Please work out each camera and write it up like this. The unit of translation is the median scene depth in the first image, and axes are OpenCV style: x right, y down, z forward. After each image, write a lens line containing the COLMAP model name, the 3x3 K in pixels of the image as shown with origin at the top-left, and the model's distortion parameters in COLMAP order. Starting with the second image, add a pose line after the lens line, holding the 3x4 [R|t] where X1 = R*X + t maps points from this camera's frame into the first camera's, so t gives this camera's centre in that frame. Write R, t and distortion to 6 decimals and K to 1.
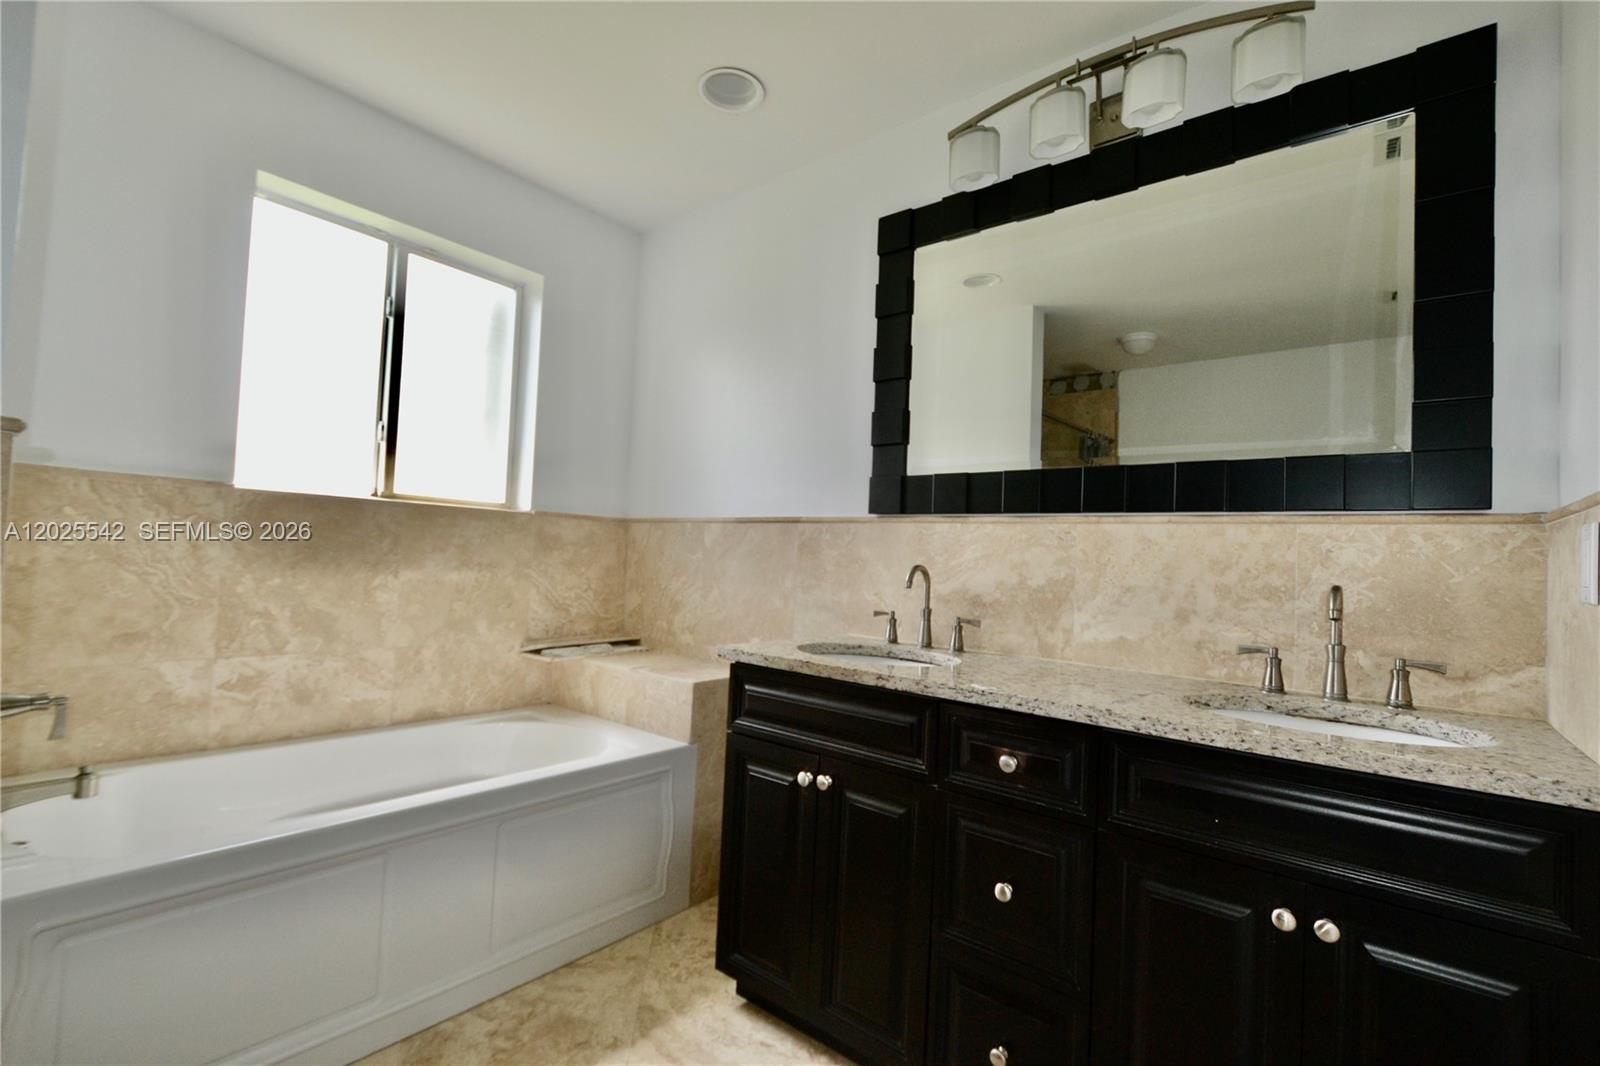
lens RADIAL K [[724.4, 0, 795.7], [0, 724.4, 535.0], [0, 0, 1]] dist [0.002505, -0.002016]
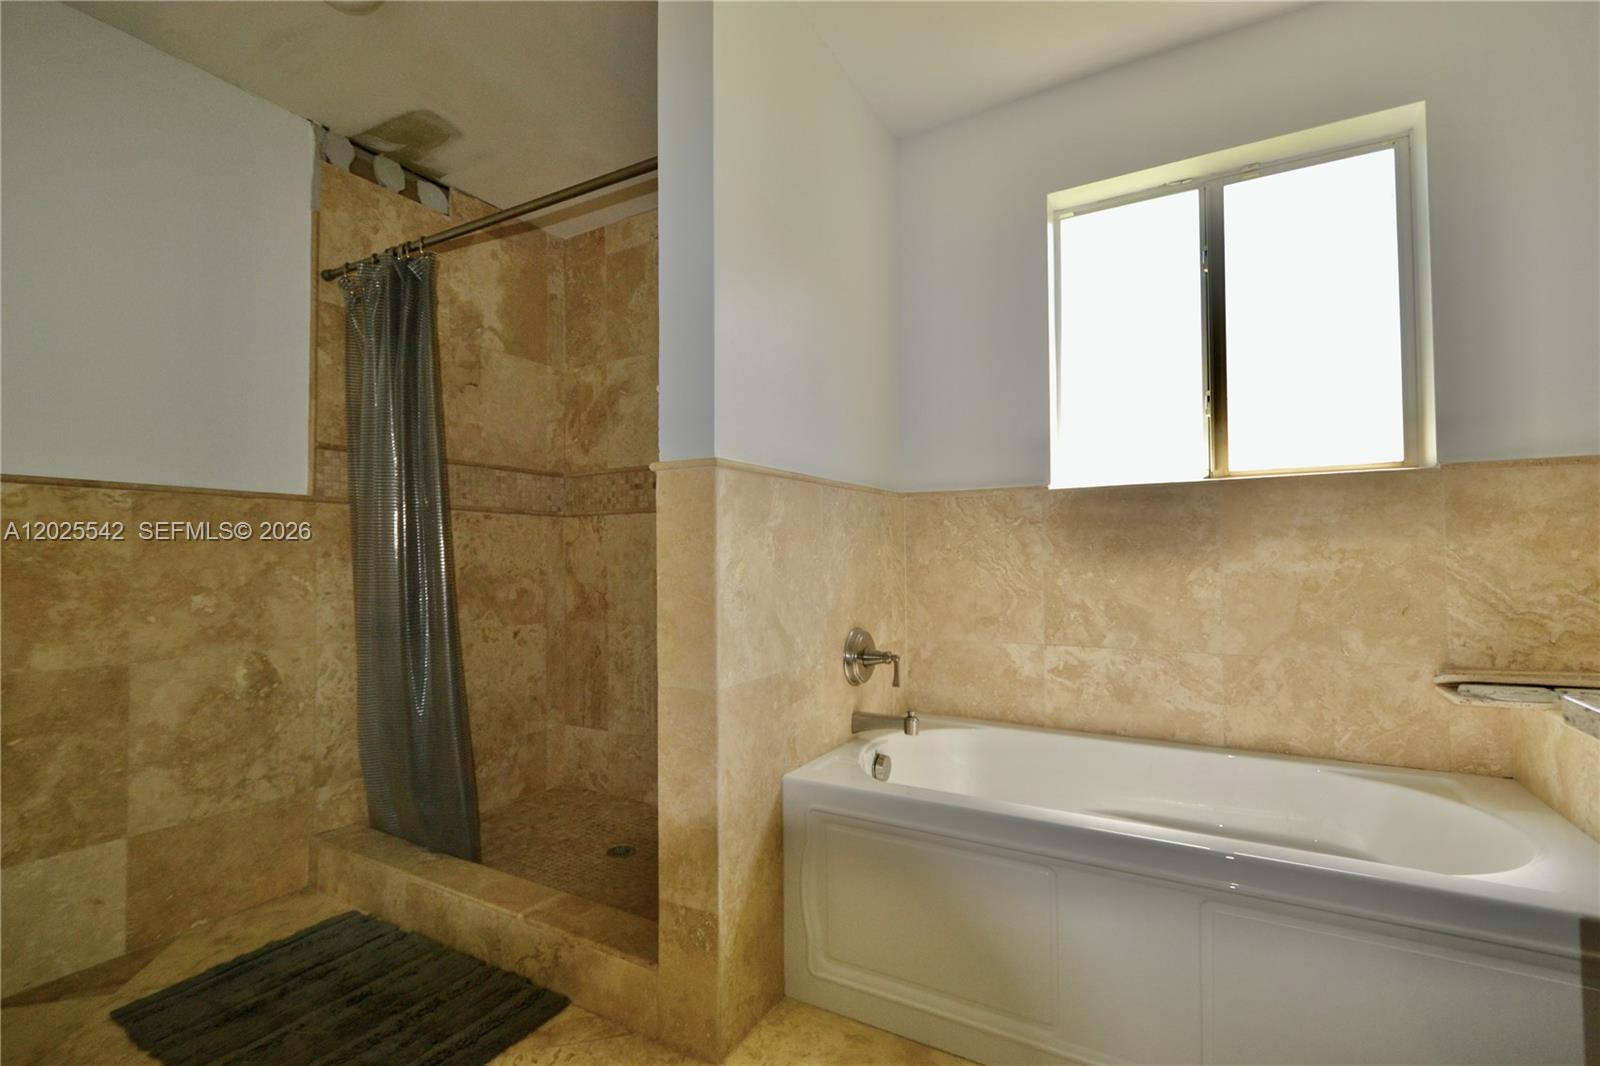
lens RADIAL K [[724.4, 0, 795.6], [0, 724.4, 540.8], [0, 0, 1]] dist [0.002505, -0.002016]
pose [[0.149736, -0.067699, -0.986406, 0.212367], [0.049947, 0.996897, -0.060837, 0.052400], [0.987464, -0.040158, 0.152652, 0.401858]]
